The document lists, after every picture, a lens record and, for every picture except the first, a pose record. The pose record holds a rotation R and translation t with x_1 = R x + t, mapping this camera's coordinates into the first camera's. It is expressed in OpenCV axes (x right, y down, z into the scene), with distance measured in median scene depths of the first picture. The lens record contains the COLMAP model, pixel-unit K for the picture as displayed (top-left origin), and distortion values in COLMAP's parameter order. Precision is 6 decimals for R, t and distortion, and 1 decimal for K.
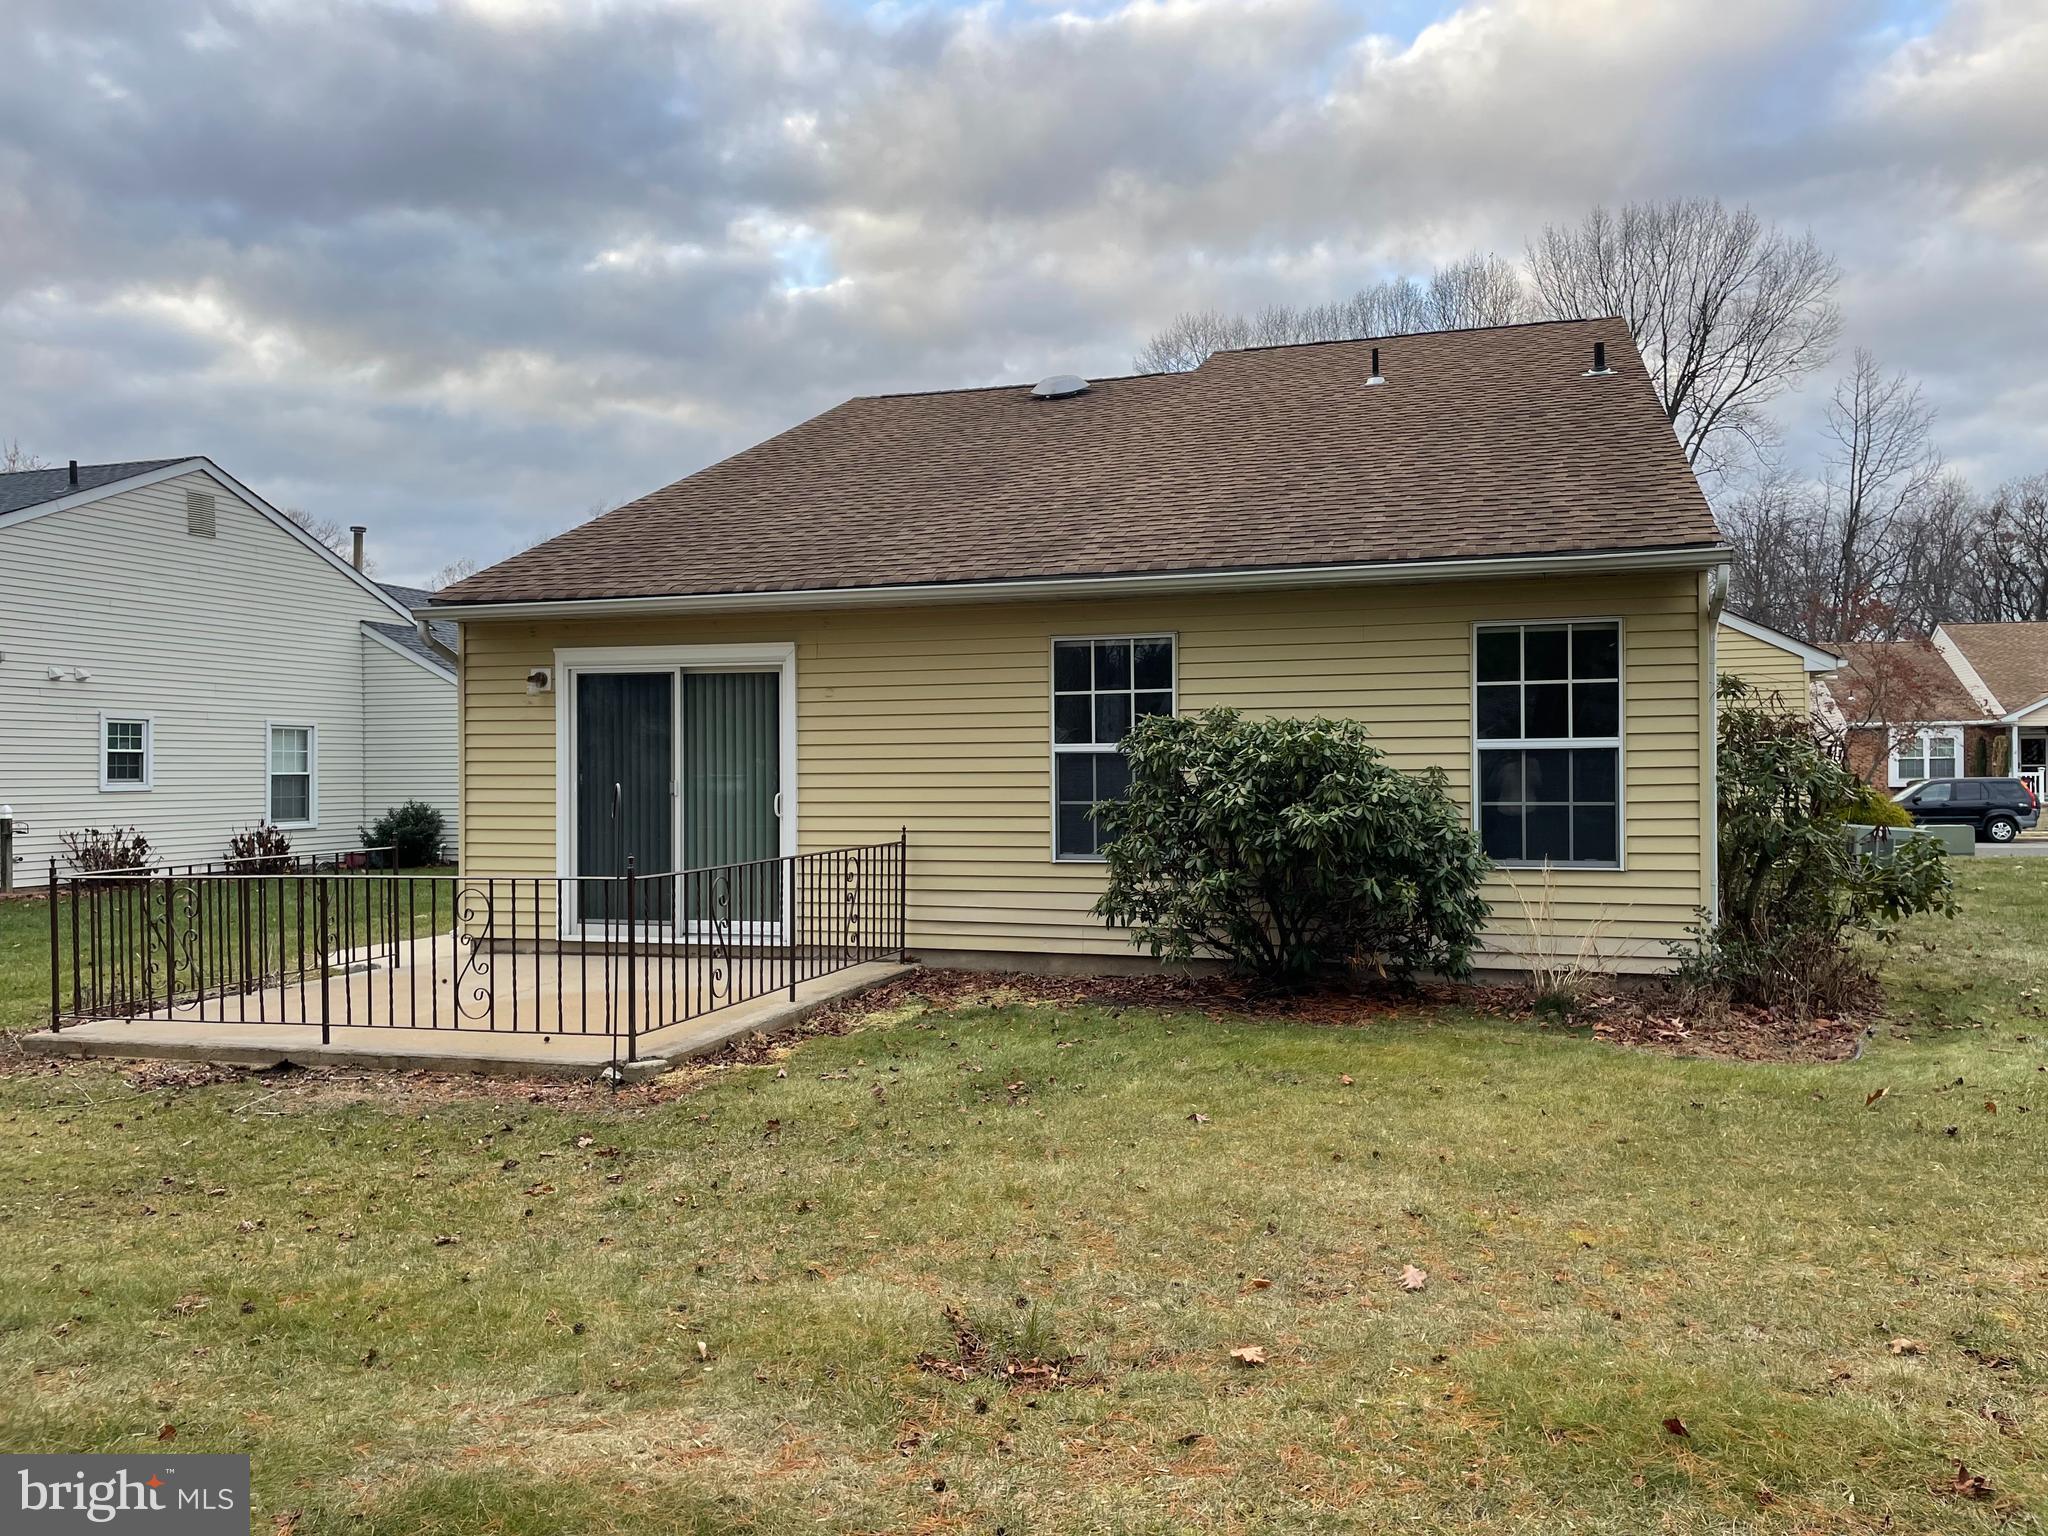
lens RADIAL K [[1552.2, 0, 1029.3], [0, 1552.2, 767.0], [0, 0, 1]] dist [0.083817, -0.091130]
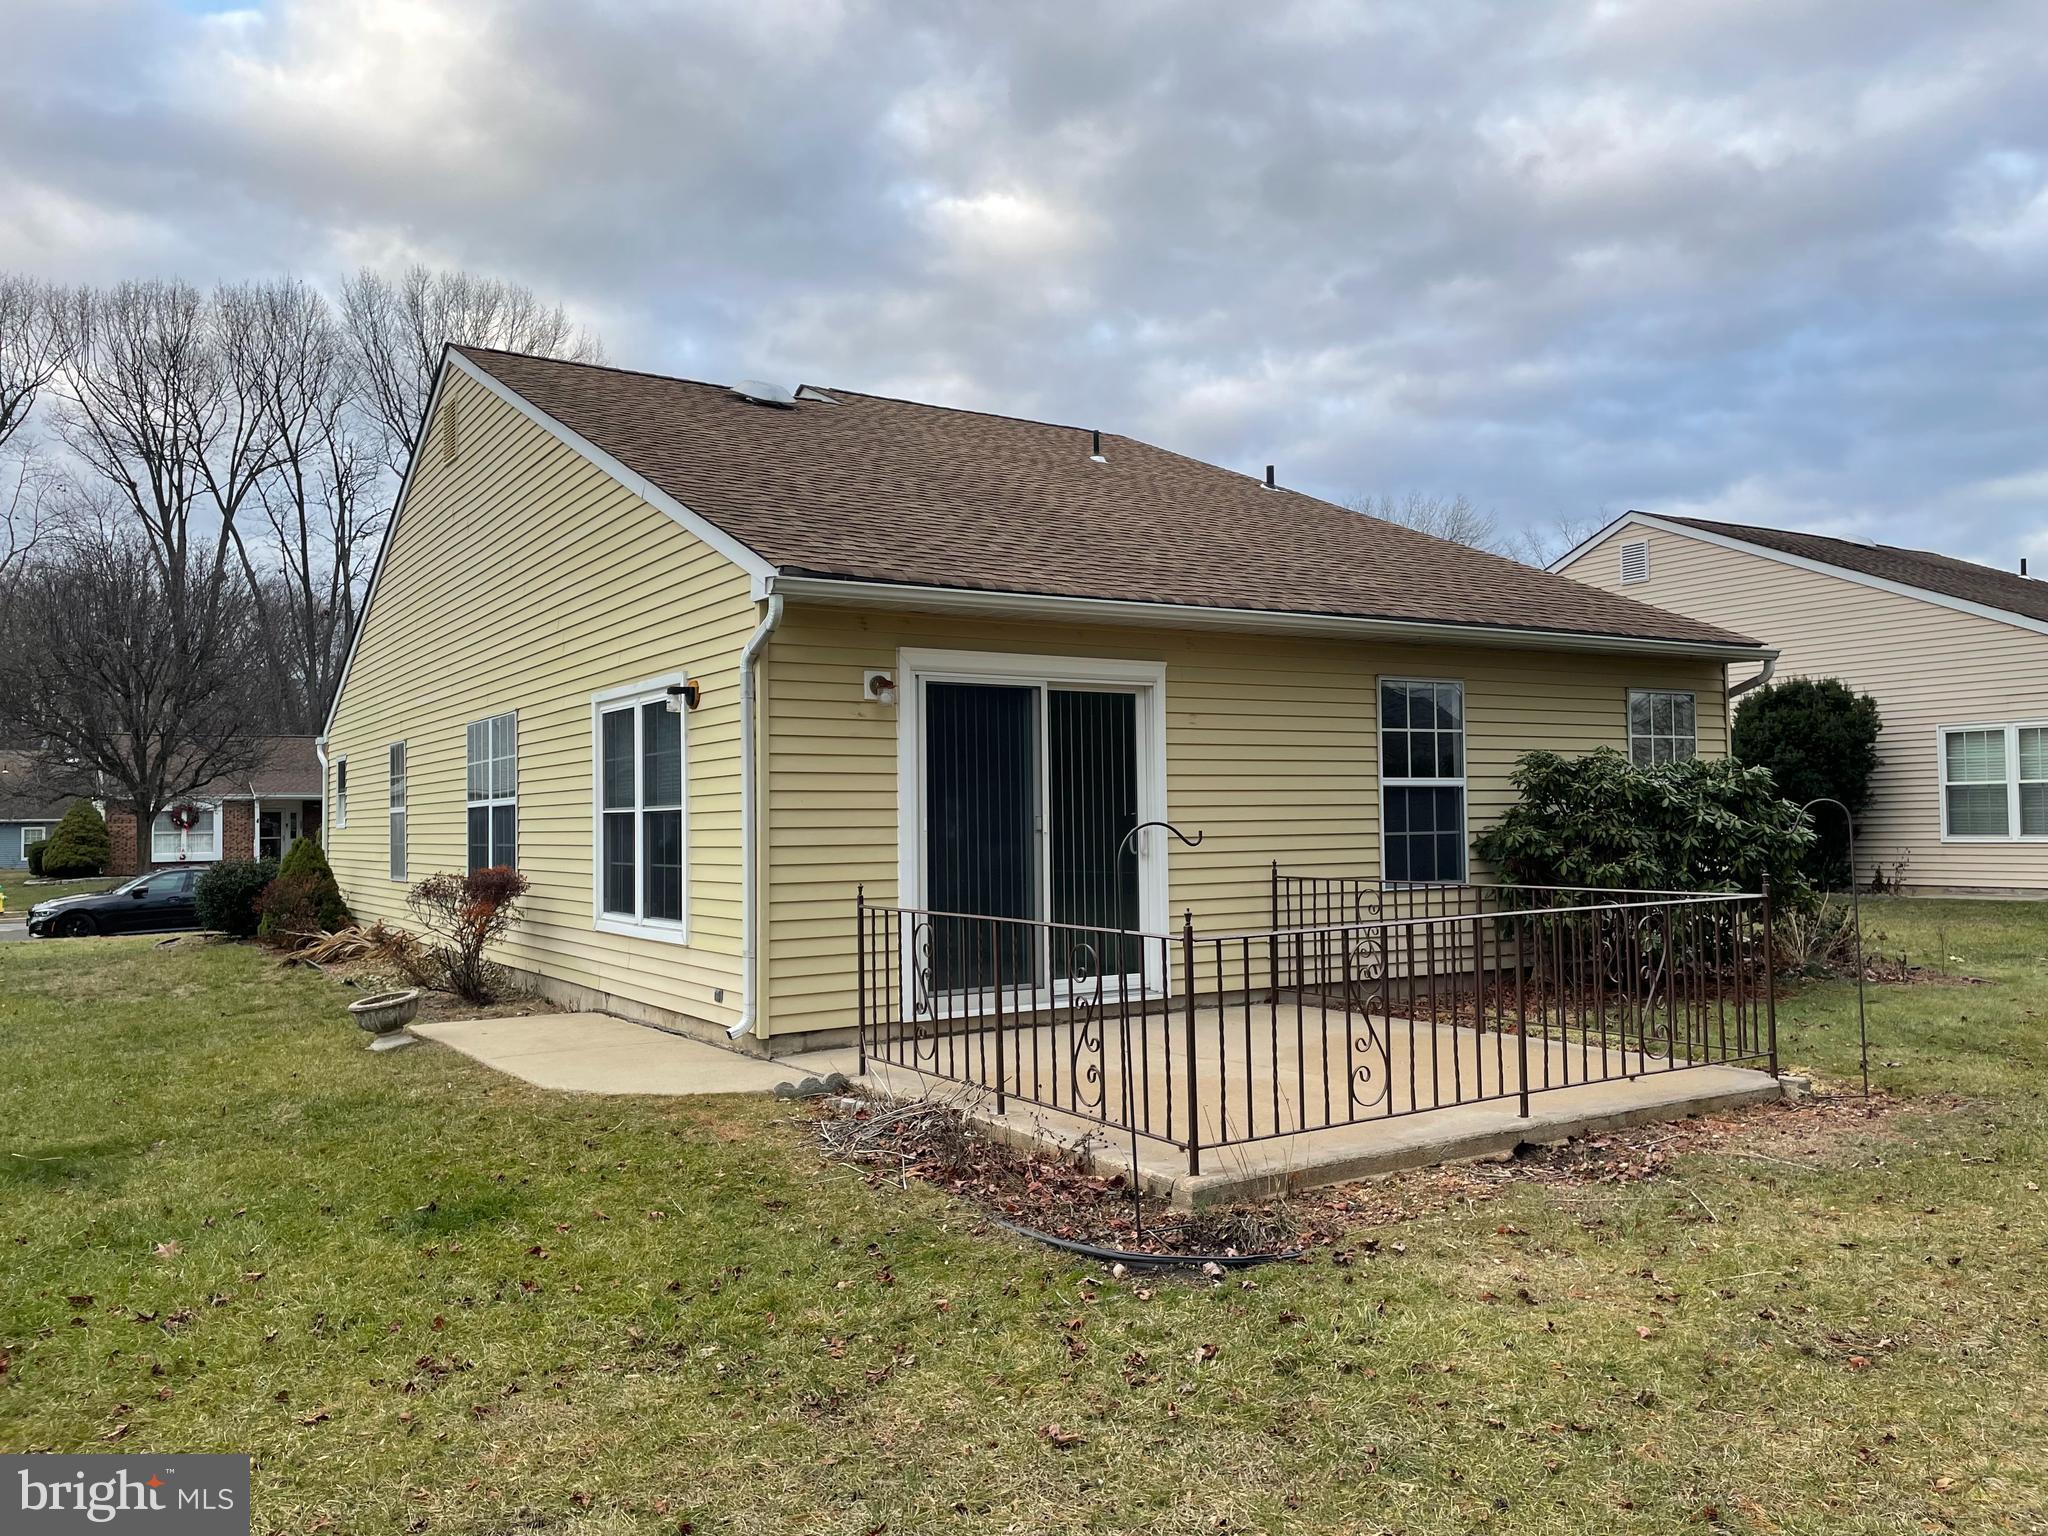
lens RADIAL K [[1552.2, 0, 1033.6], [0, 1552.2, 769.6], [0, 0, 1]] dist [0.083817, -0.091130]
pose [[0.653683, 0.023199, 0.756413, -0.863285], [0.010185, 0.999170, -0.039446, 0.017227], [-0.756700, 0.033489, 0.652904, 0.453837]]
